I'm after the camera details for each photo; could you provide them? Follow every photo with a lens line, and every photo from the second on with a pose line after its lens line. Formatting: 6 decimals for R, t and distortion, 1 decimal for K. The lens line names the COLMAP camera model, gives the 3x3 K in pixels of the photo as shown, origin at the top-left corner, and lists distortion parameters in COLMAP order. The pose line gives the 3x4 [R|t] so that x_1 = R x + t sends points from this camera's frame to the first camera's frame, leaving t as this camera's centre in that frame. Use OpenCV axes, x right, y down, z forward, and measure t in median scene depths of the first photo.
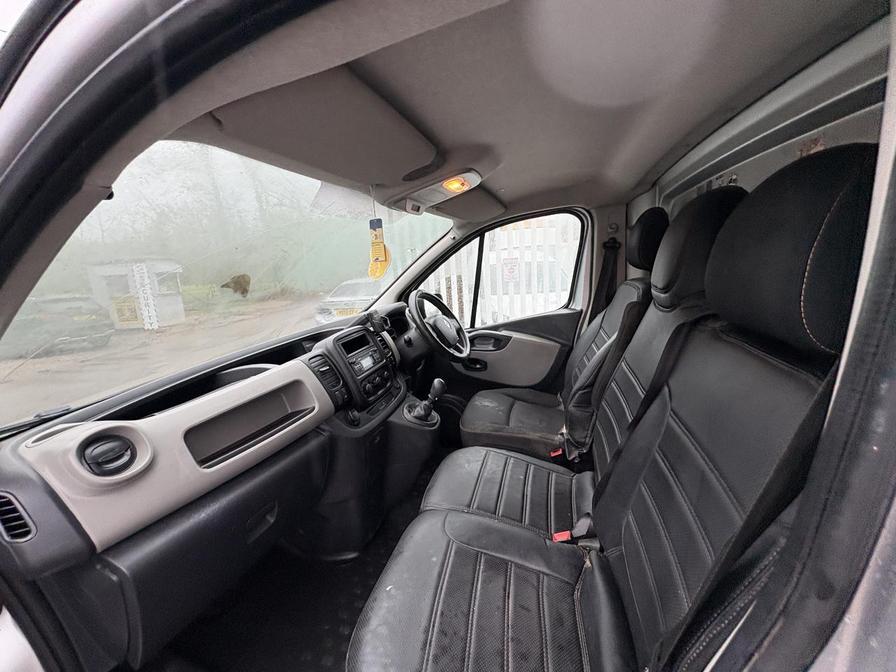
lens RADIAL K [[360.4, 0, 445.8], [0, 360.4, 337.0], [0, 0, 1]] dist [0.001287, 0.000207]
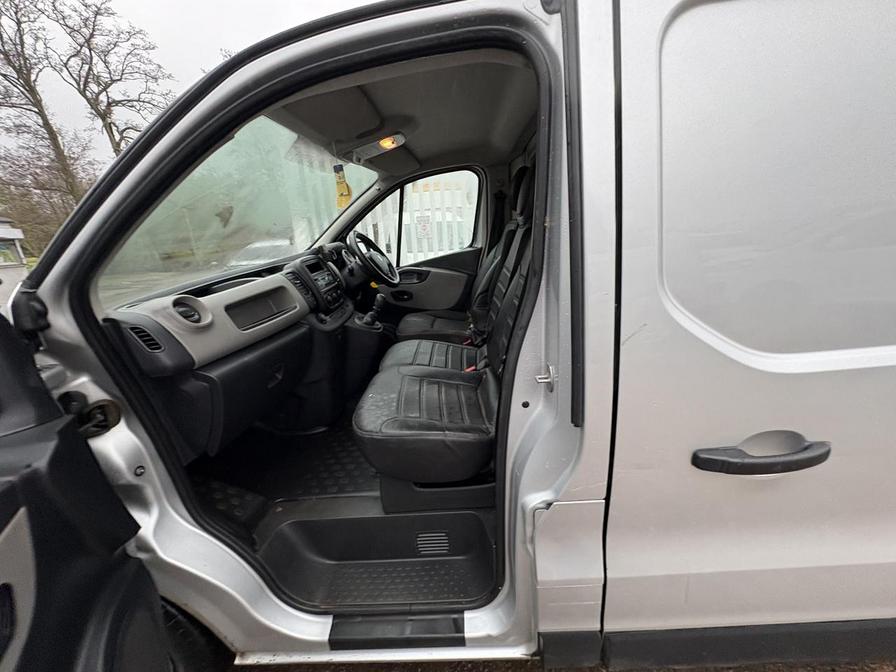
lens RADIAL K [[360.4, 0, 445.8], [0, 360.4, 337.0], [0, 0, 1]] dist [0.001287, 0.000207]
pose [[0.971300, -0.071780, 0.226769, -0.085014], [0.050863, 0.994005, 0.096779, 0.136490], [-0.232357, -0.082467, 0.969128, -0.317965]]
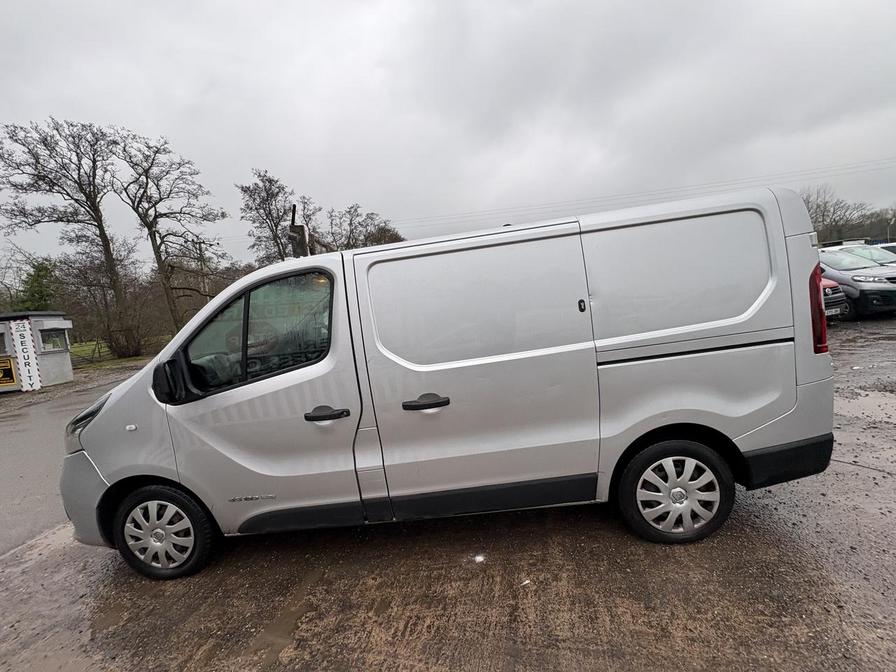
lens RADIAL K [[360.4, 0, 445.8], [0, 360.4, 337.0], [0, 0, 1]] dist [0.001287, 0.000207]
pose [[0.974708, -0.057281, 0.216017, 0.348412], [0.081578, 0.991090, -0.105290, 0.322275], [-0.208062, 0.120250, 0.970696, -1.634732]]
